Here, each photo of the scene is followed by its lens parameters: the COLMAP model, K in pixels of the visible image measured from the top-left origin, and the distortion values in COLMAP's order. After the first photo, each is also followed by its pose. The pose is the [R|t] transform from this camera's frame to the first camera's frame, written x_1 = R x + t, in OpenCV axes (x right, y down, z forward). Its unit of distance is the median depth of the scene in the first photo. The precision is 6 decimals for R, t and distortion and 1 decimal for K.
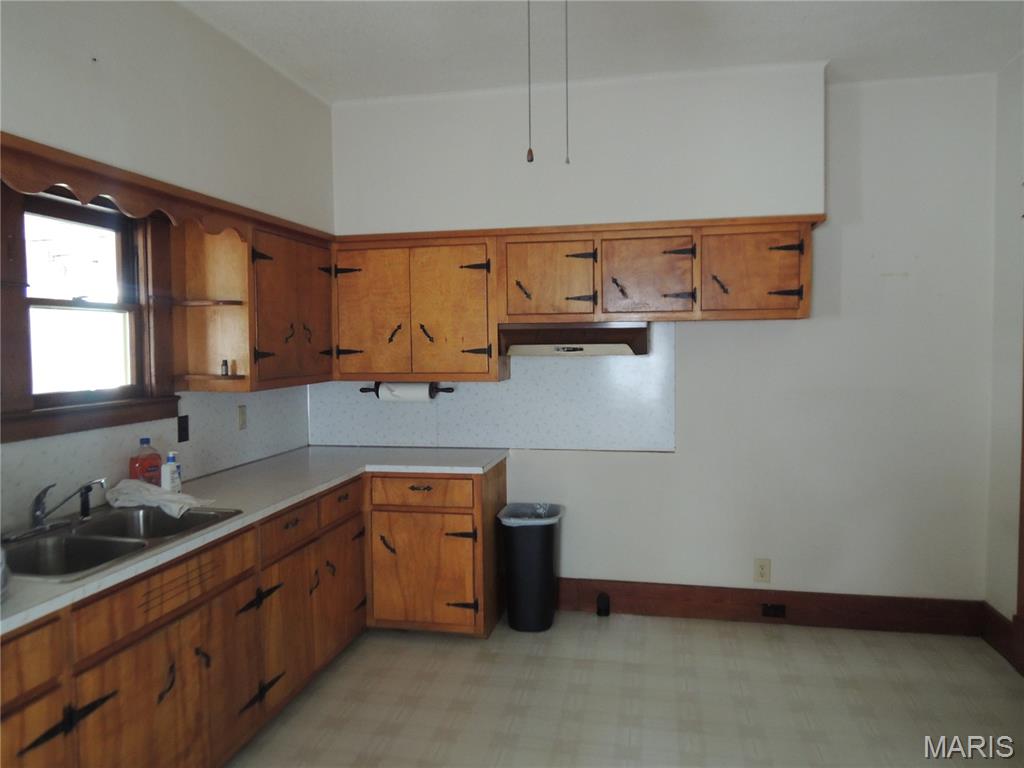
lens RADIAL K [[751.3, 0, 512.0], [0, 751.3, 384.0], [0, 0, 1]] dist [-0.002327, -0.013835]
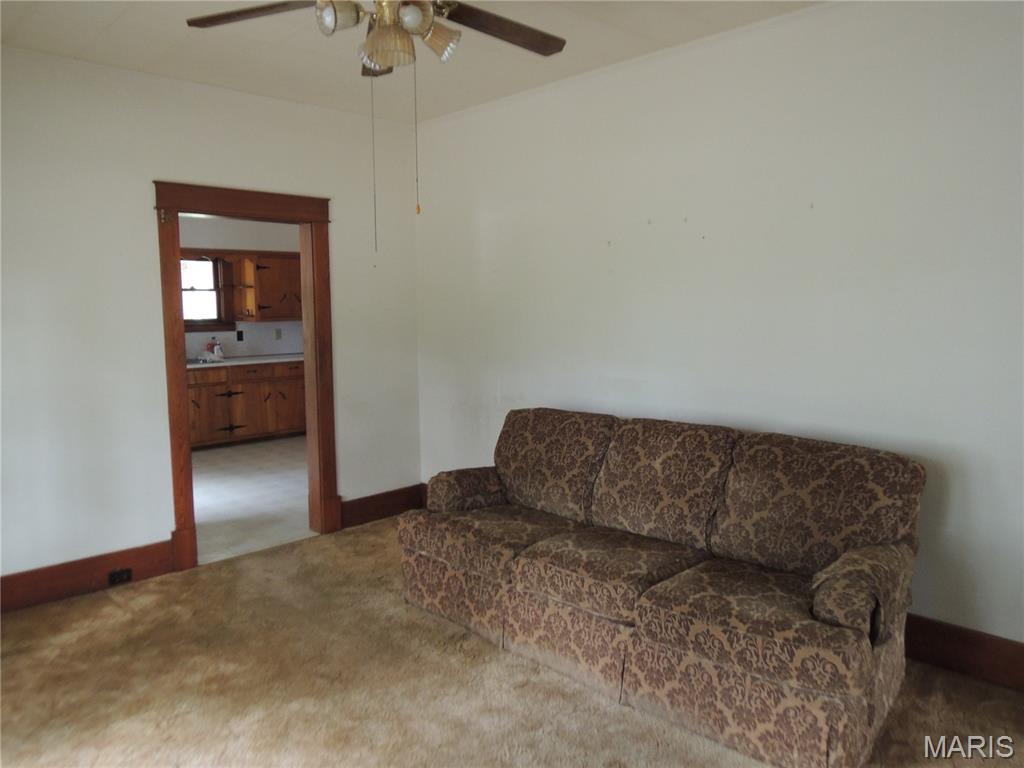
lens RADIAL K [[751.3, 0, 512.0], [0, 751.3, 384.0], [0, 0, 1]] dist [-0.002327, -0.013835]
pose [[0.837780, 0.062213, -0.542451, 1.908366], [-0.032904, 0.997434, 0.063575, 0.032437], [0.545015, -0.035413, 0.837678, -0.715984]]
